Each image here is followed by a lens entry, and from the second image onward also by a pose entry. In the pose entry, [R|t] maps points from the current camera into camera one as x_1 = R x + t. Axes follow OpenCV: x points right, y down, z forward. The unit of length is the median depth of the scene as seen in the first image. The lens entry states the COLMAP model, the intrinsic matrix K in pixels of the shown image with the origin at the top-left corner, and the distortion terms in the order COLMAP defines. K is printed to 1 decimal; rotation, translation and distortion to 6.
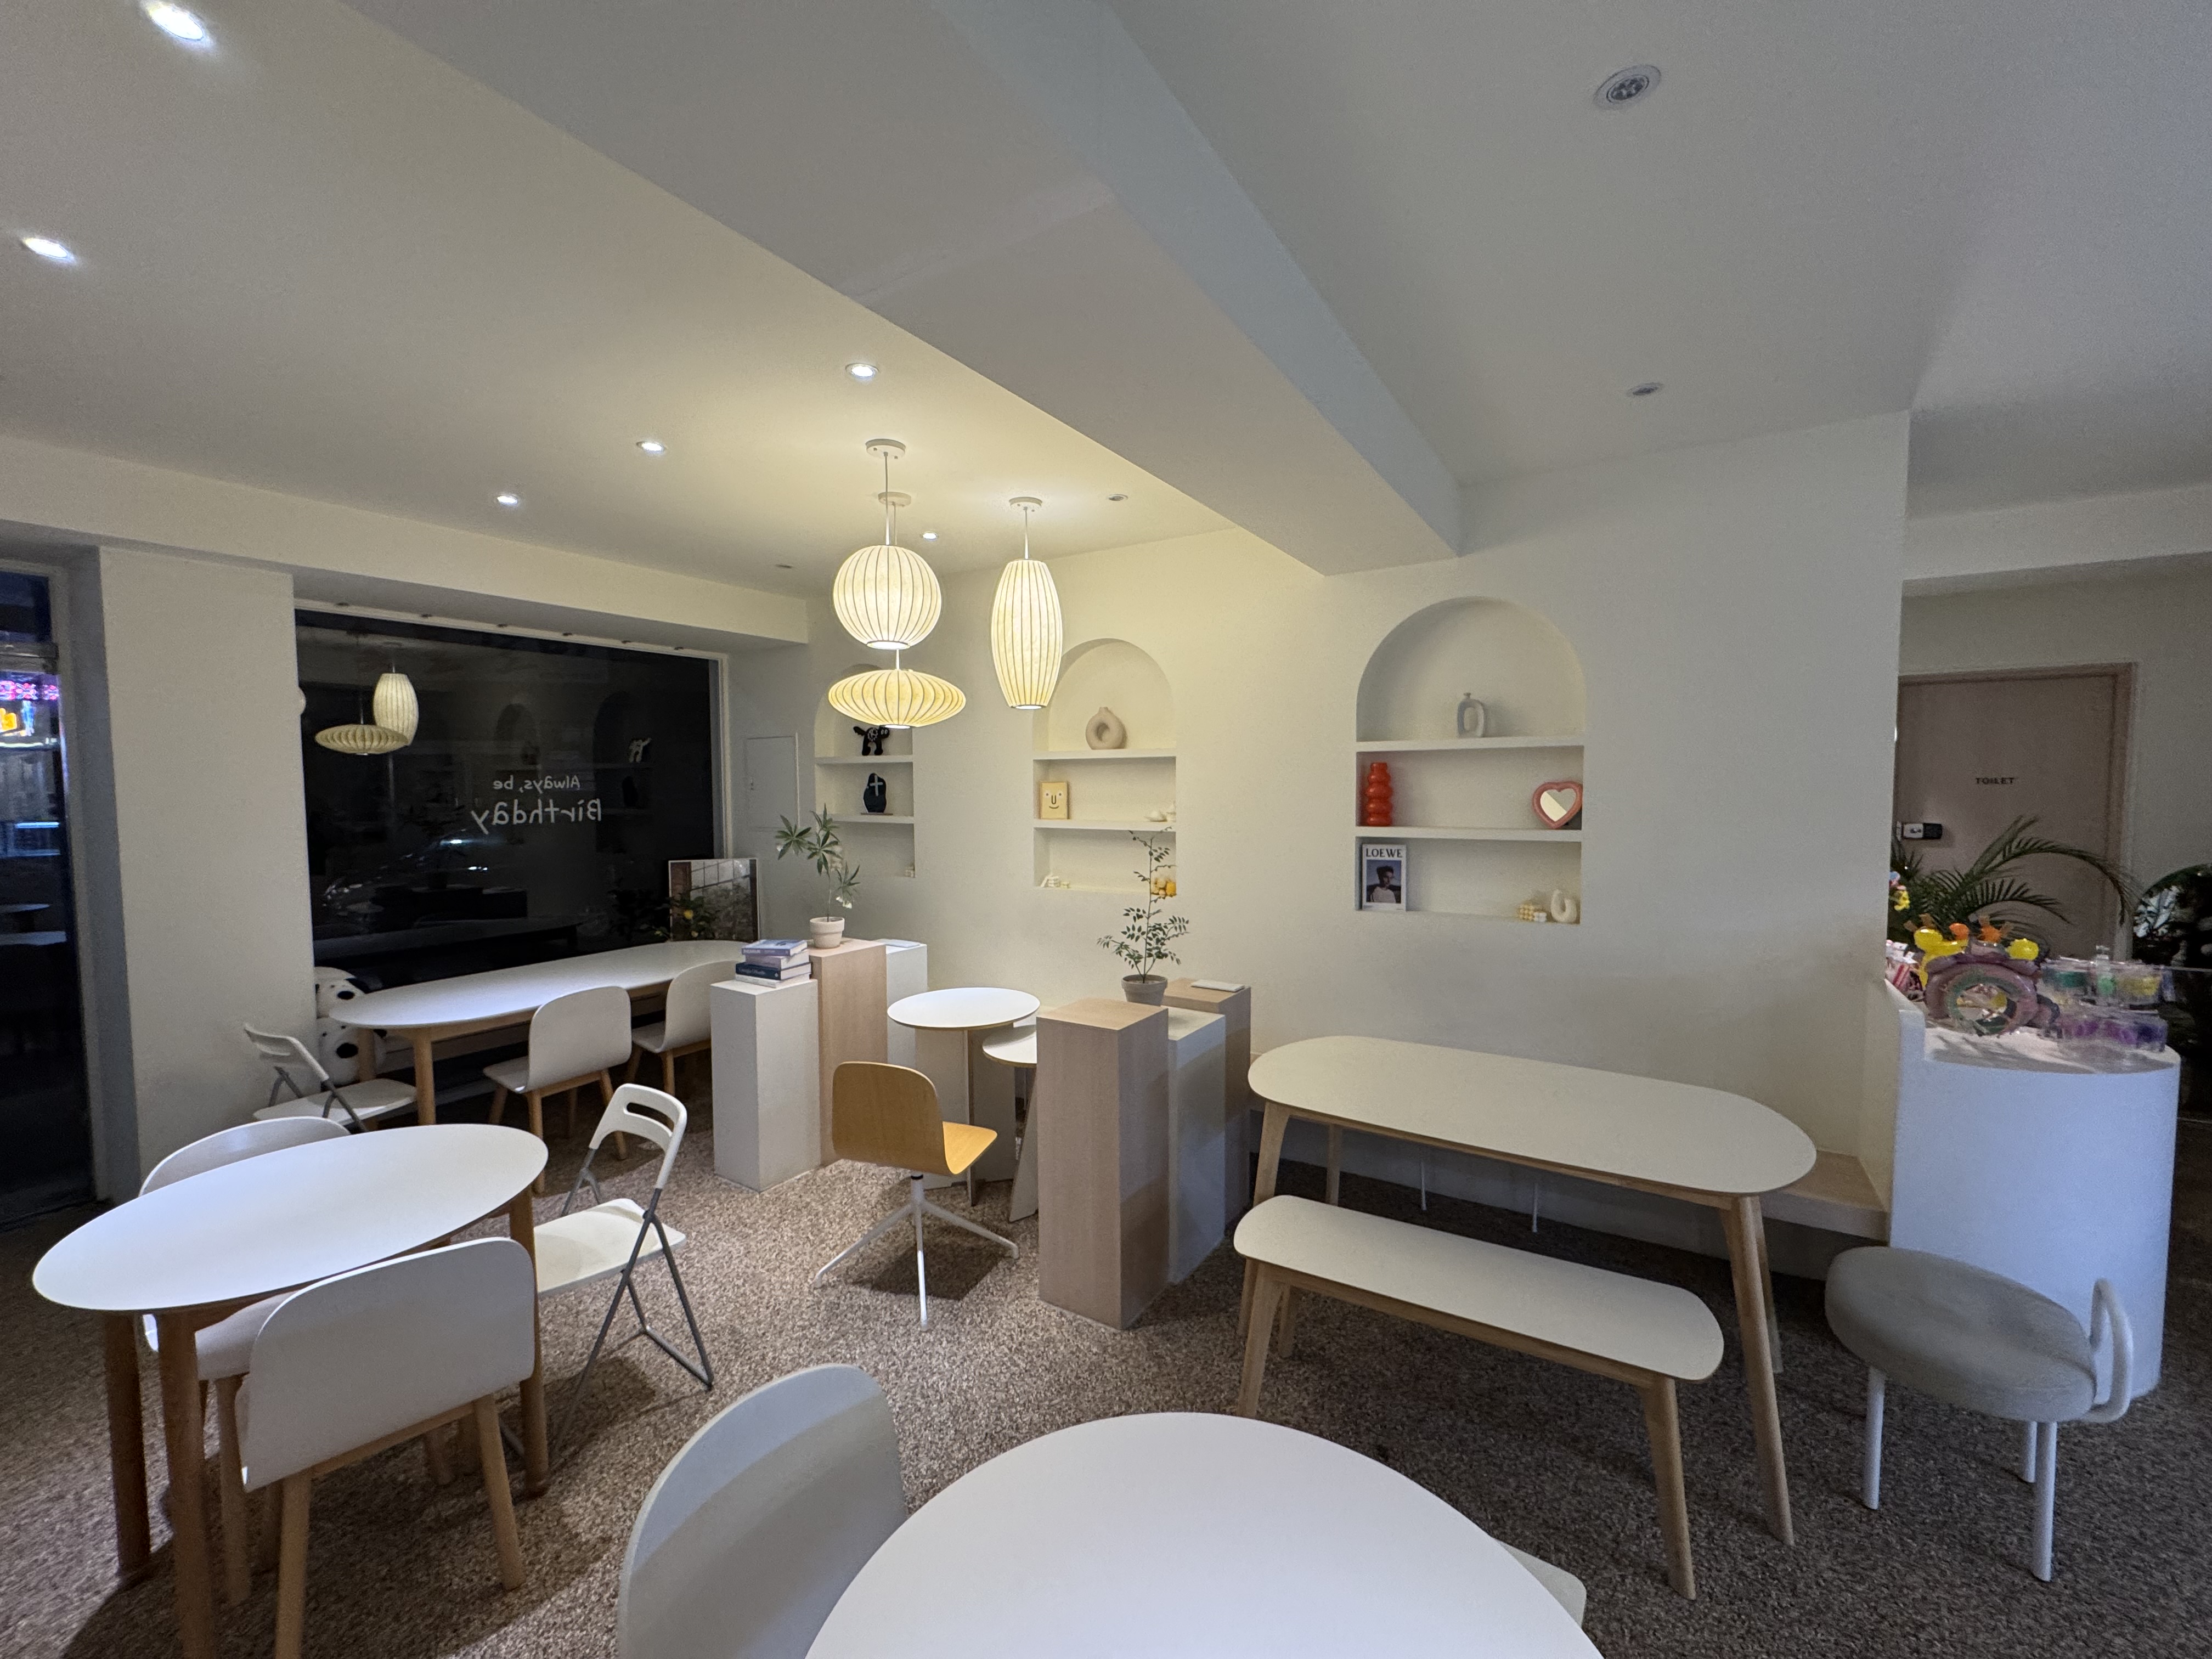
lens RADIAL K [[888.4, 0, 1110.9], [0, 888.4, 826.7], [0, 0, 1]] dist [-0.000311, 0.000075]
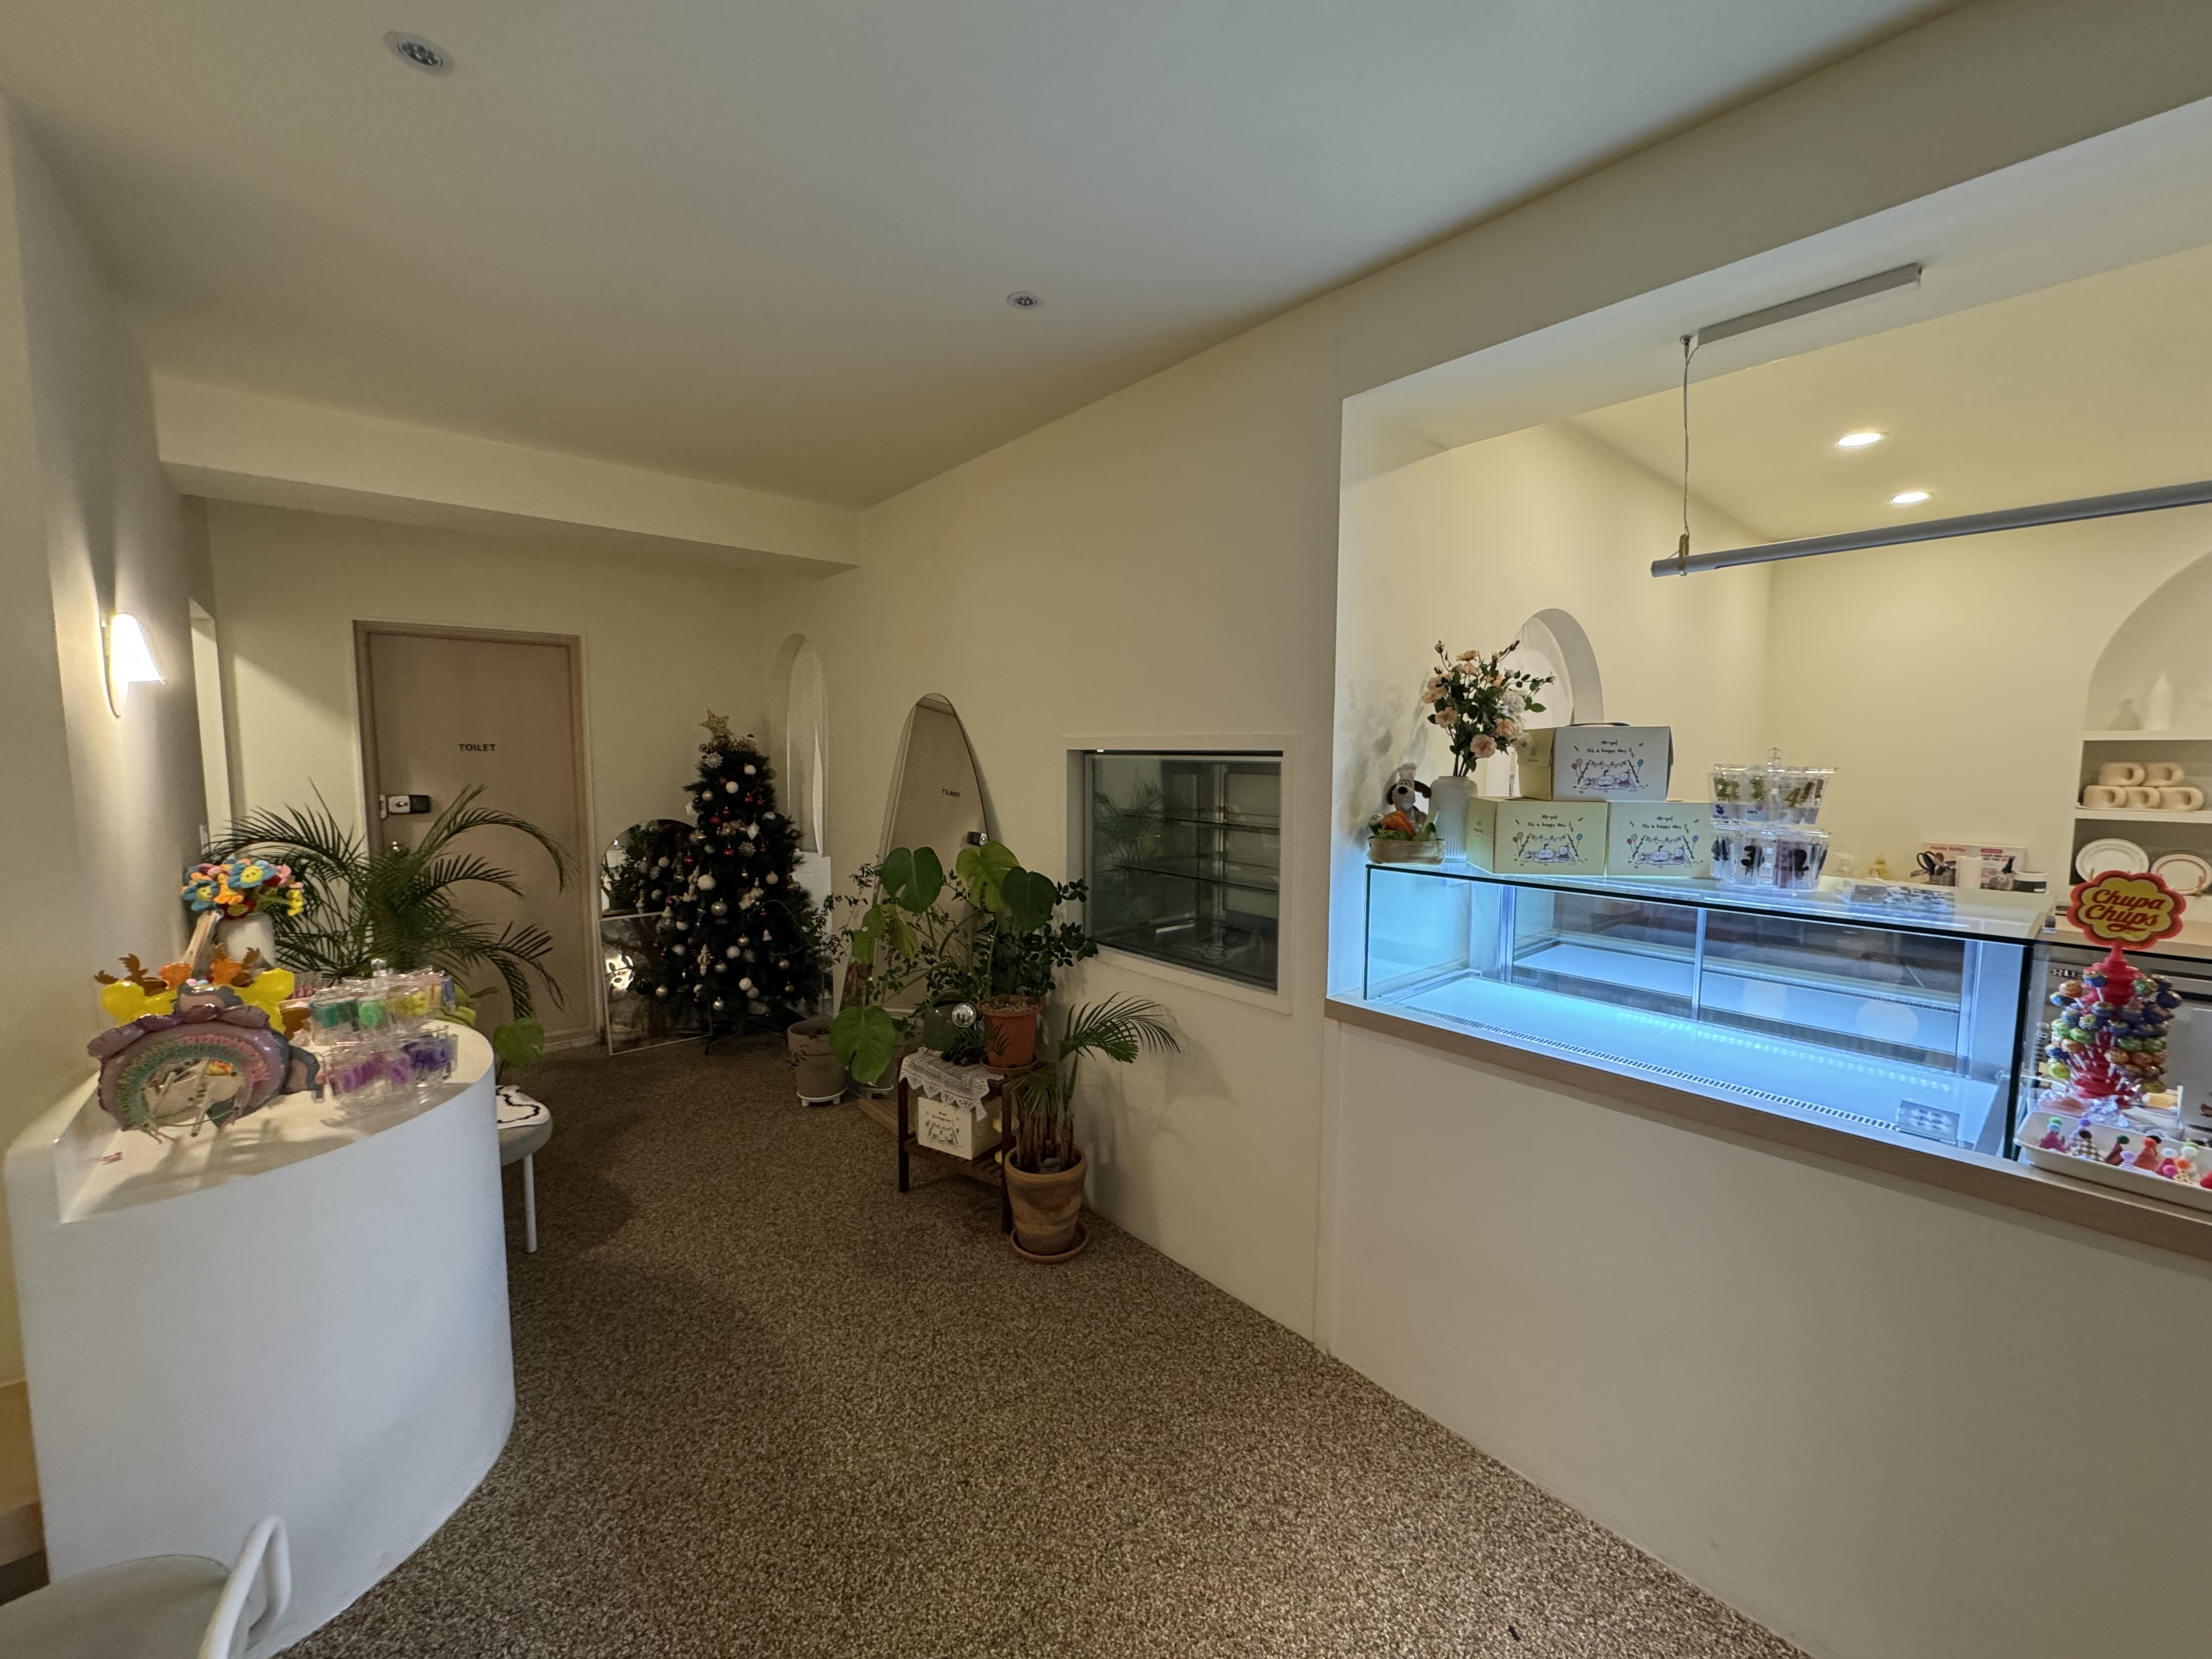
lens RADIAL K [[888.4, 0, 1109.2], [0, 888.4, 831.8], [0, 0, 1]] dist [-0.000311, 0.000075]
pose [[0.288513, -0.081848, 0.953971, 0.346037], [0.044720, 0.996404, 0.071964, -0.000289], [-0.956431, 0.021899, 0.291135, 0.108322]]
